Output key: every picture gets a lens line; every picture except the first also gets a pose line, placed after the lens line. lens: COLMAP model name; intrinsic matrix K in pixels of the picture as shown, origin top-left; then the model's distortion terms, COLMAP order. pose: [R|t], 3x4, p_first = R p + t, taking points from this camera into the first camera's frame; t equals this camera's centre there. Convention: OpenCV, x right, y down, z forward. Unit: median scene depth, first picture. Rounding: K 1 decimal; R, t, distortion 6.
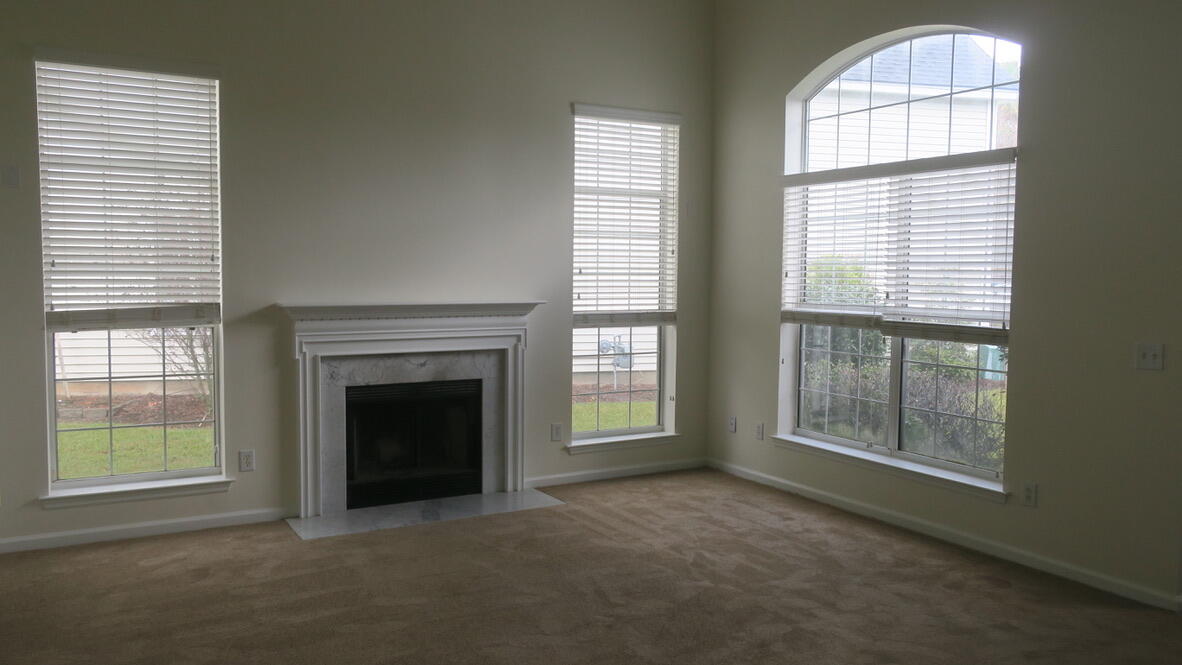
lens RADIAL K [[937.2, 0, 590.1], [0, 937.2, 336.4], [0, 0, 1]] dist [-0.002616, 0.017637]
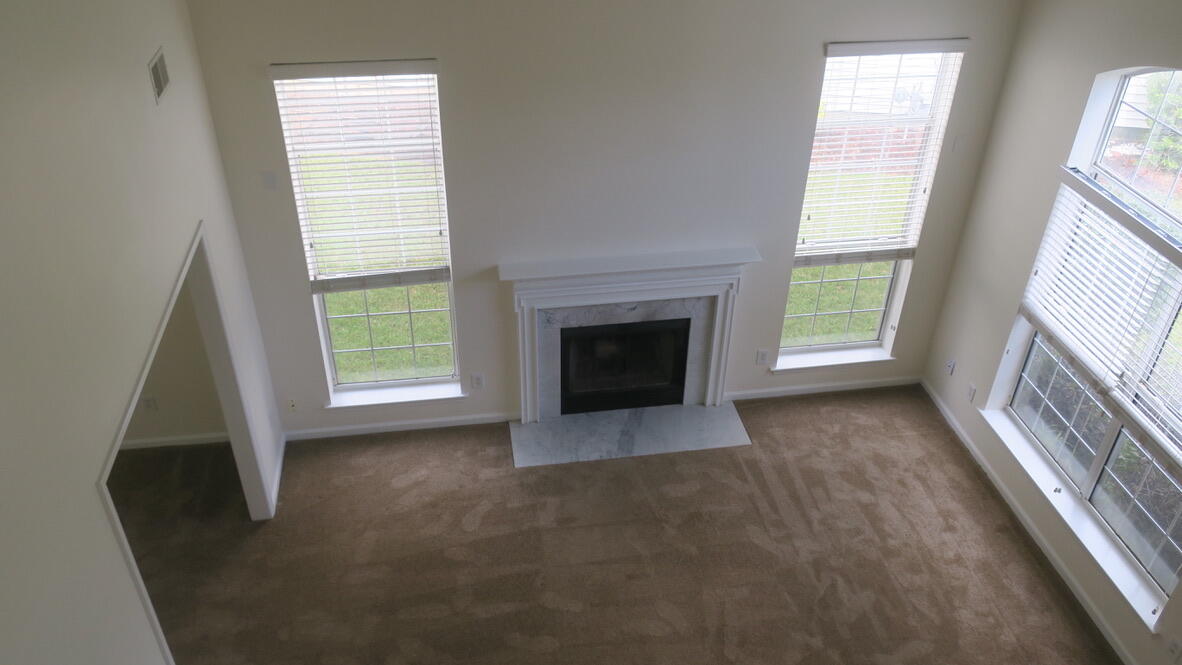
lens RADIAL K [[937.2, 0, 590.1], [0, 937.2, 336.4], [0, 0, 1]] dist [-0.002616, 0.017637]
pose [[0.934644, 0.207894, -0.288480, 0.093462], [-0.033648, 0.859351, 0.510279, -0.509717], [0.353989, -0.467222, 0.810182, 0.114764]]
